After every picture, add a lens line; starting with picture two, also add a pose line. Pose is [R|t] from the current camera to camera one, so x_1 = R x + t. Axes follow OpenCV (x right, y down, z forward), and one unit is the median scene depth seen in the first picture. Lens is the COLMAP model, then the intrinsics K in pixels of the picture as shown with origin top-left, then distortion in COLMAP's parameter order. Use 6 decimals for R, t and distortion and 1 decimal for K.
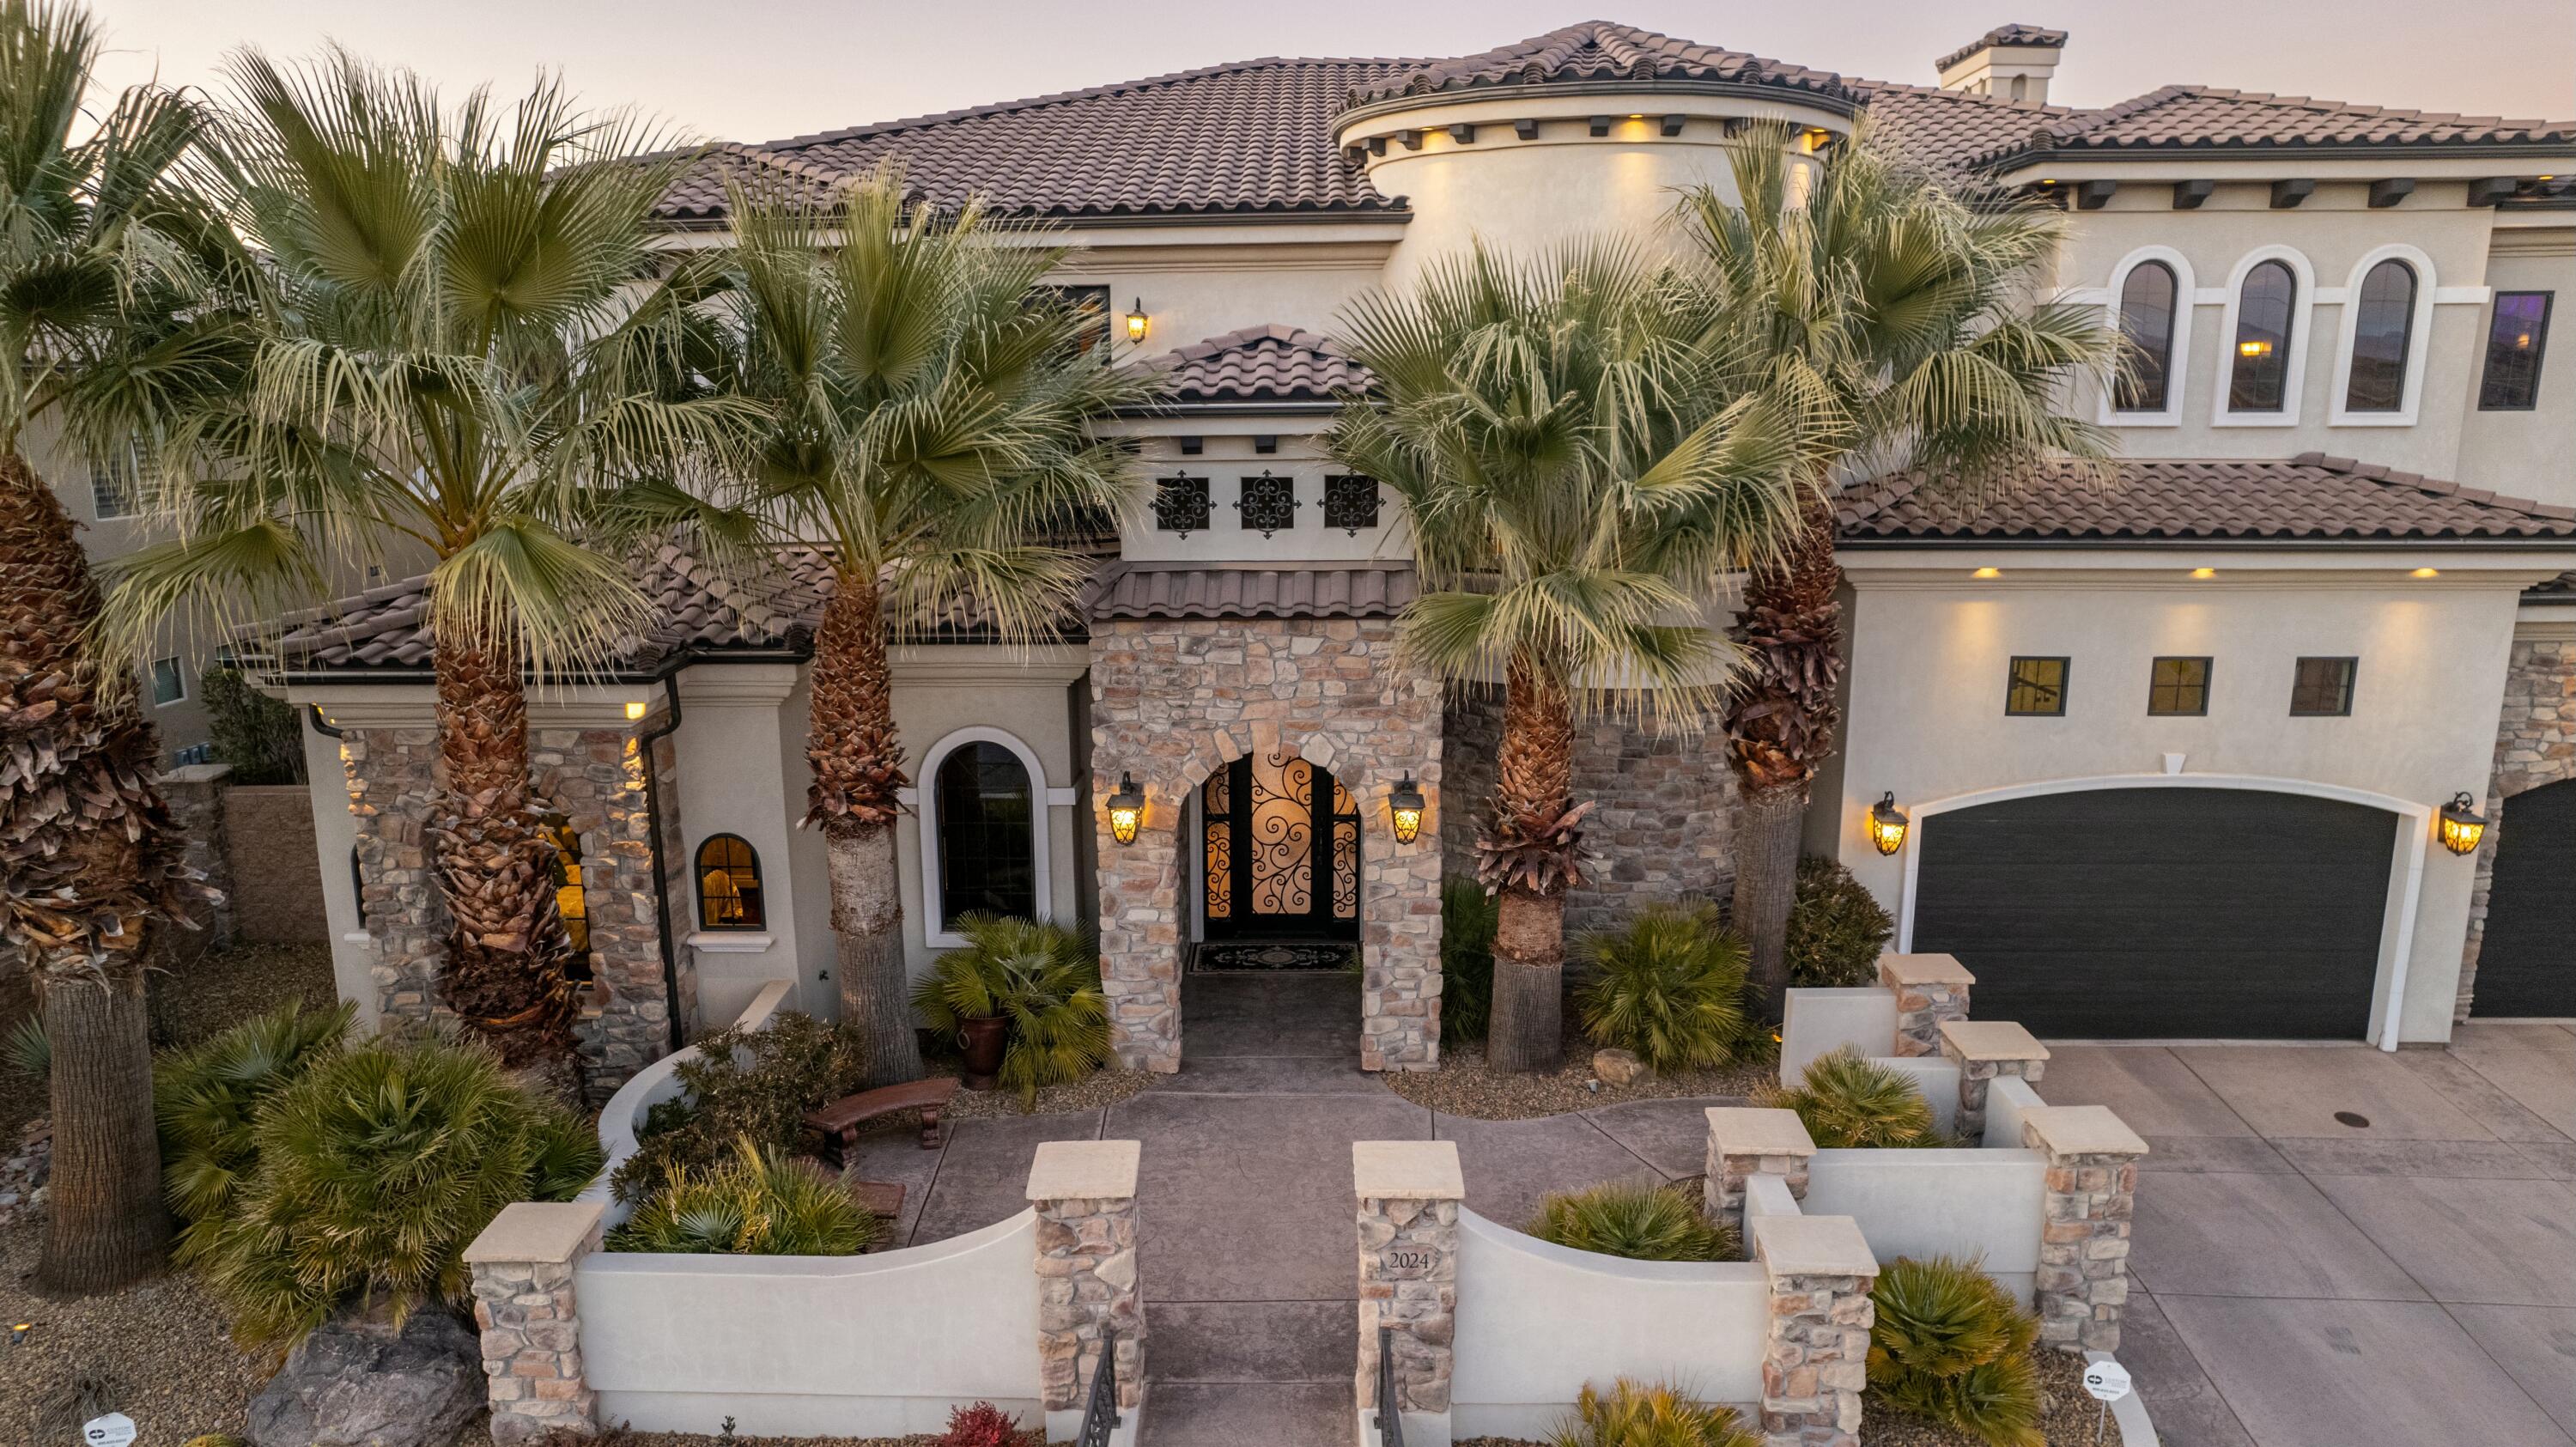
lens RADIAL K [[1643.7, 0, 1282.1], [0, 1643.7, 724.5], [0, 0, 1]] dist [-0.079322, 0.074646]
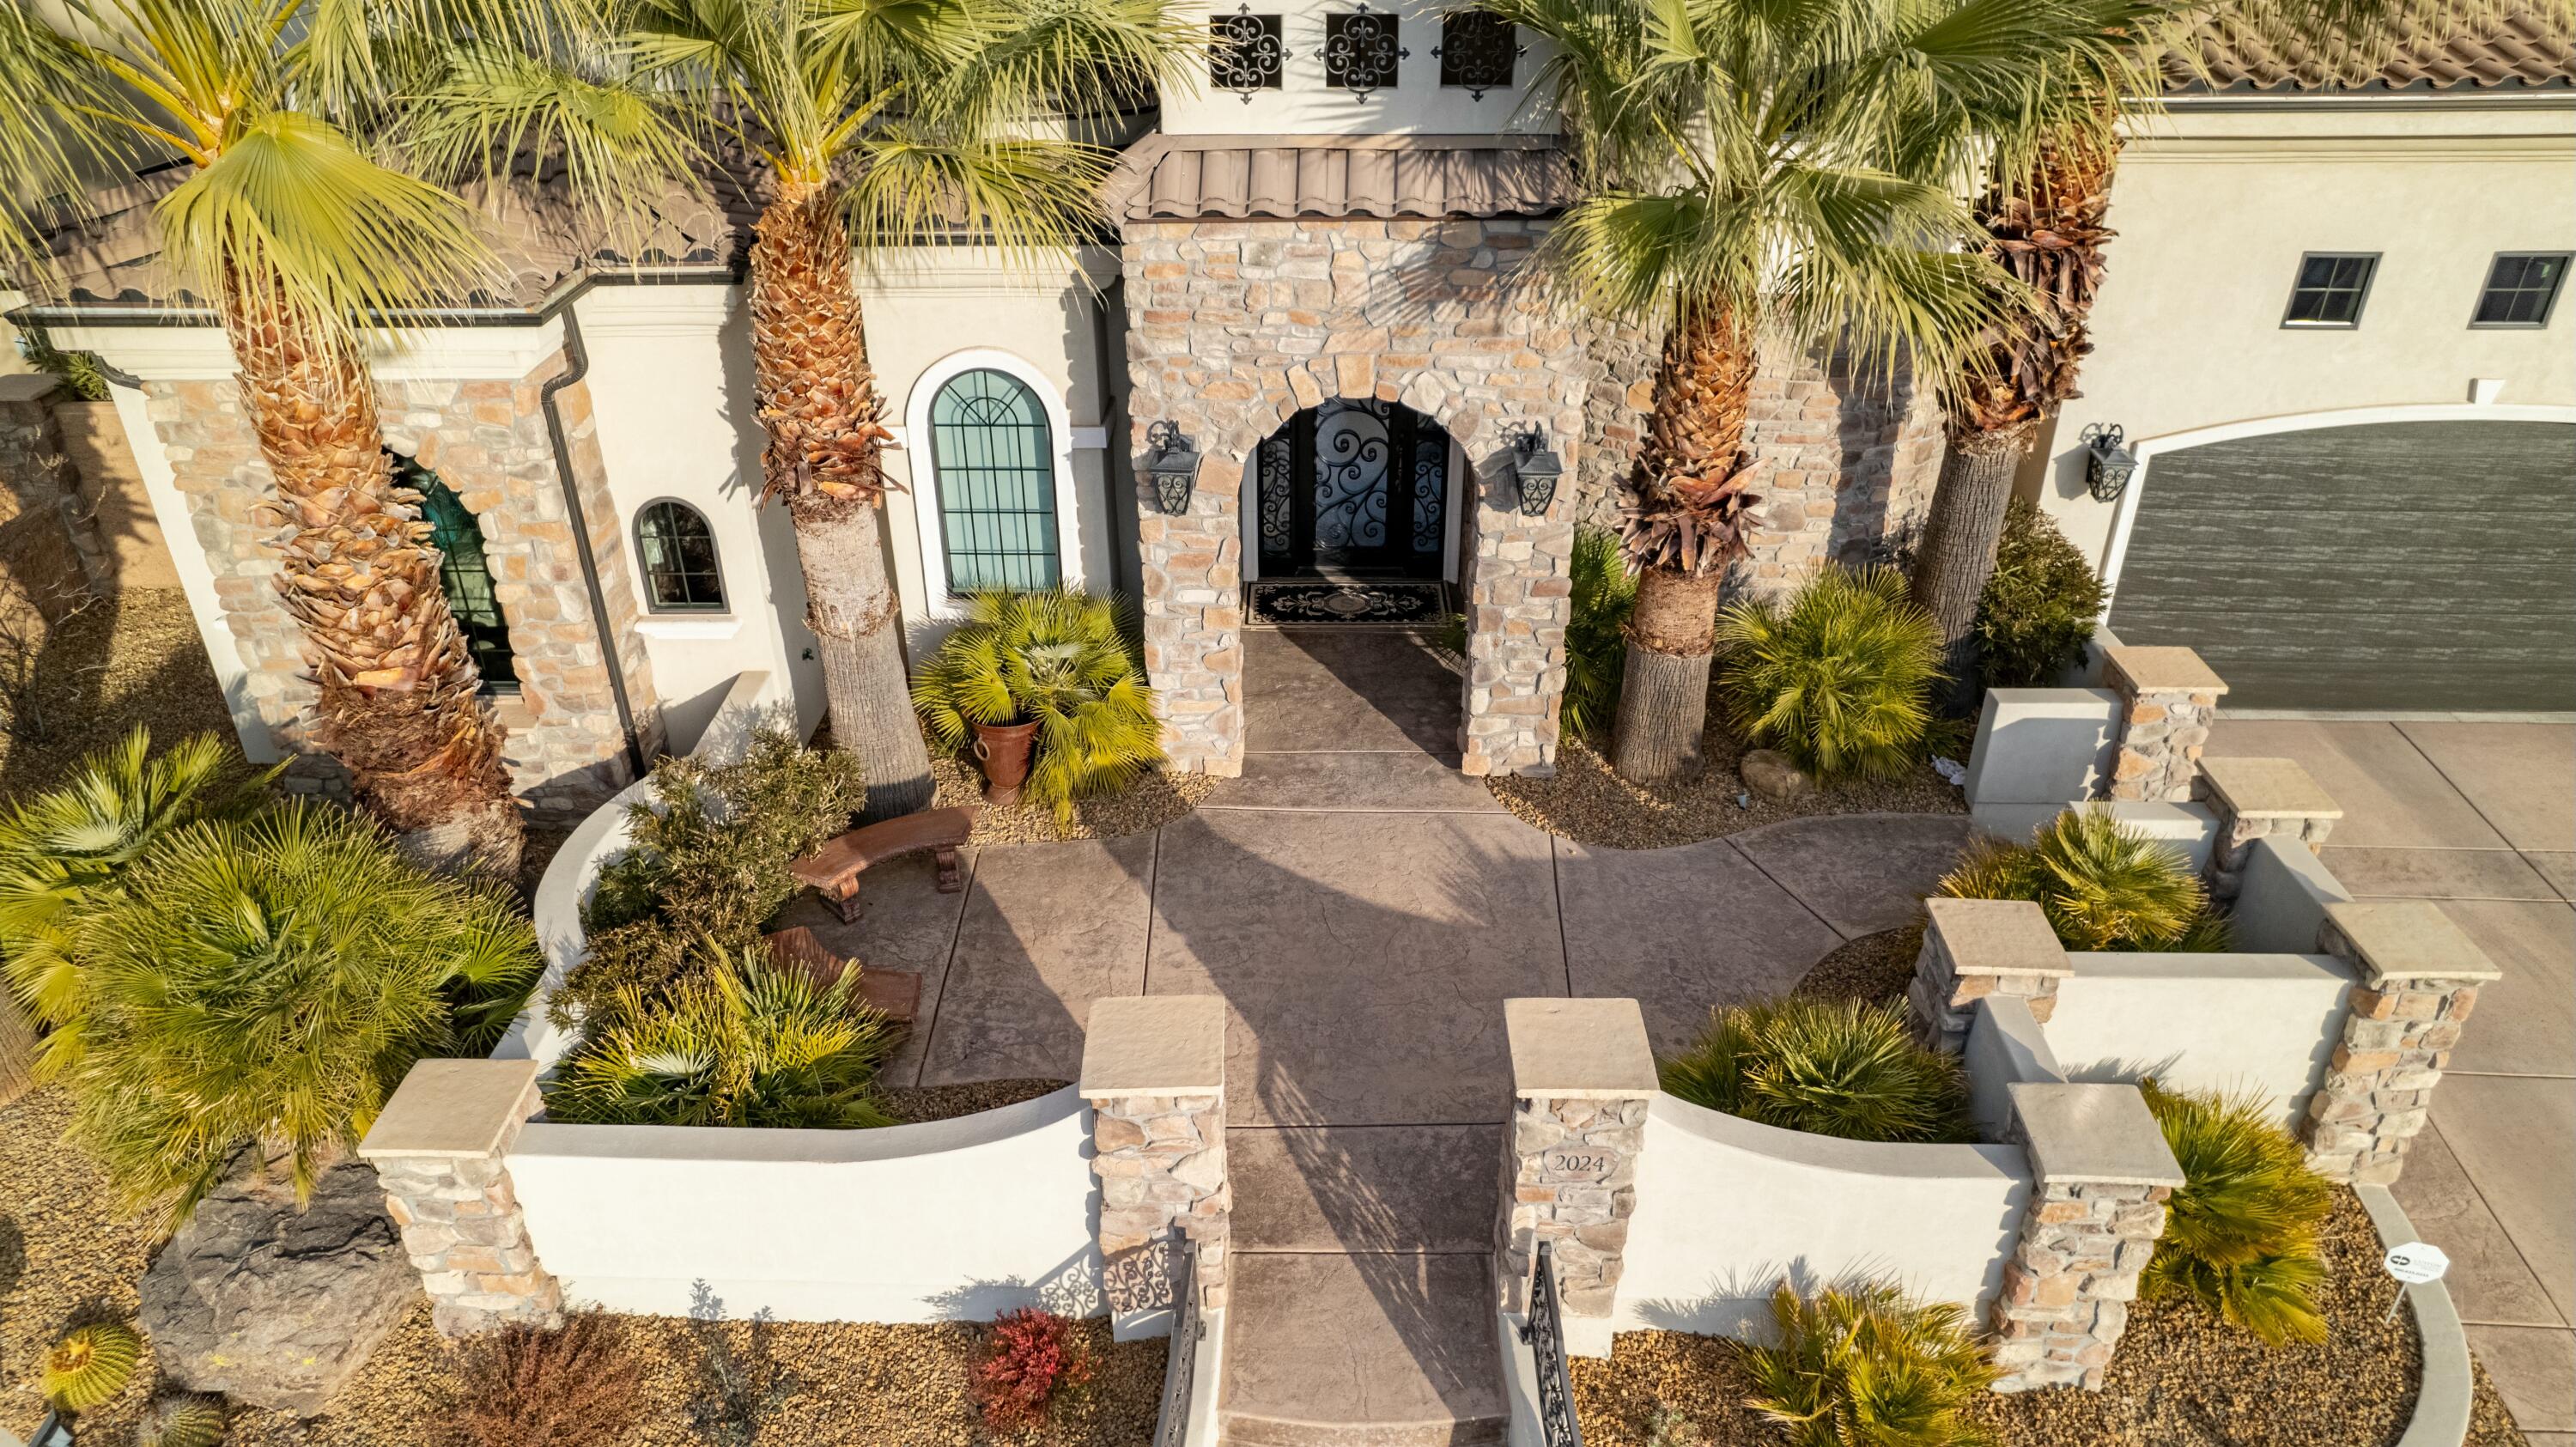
lens RADIAL K [[1643.7, 0, 1282.1], [0, 1643.7, 724.5], [0, 0, 1]] dist [-0.079322, 0.074646]
pose [[0.999992, 0.000912, -0.003945, -0.041528], [0.000349, 0.951239, 0.308454, -0.073671], [0.004034, -0.308453, 0.951231, 0.224865]]
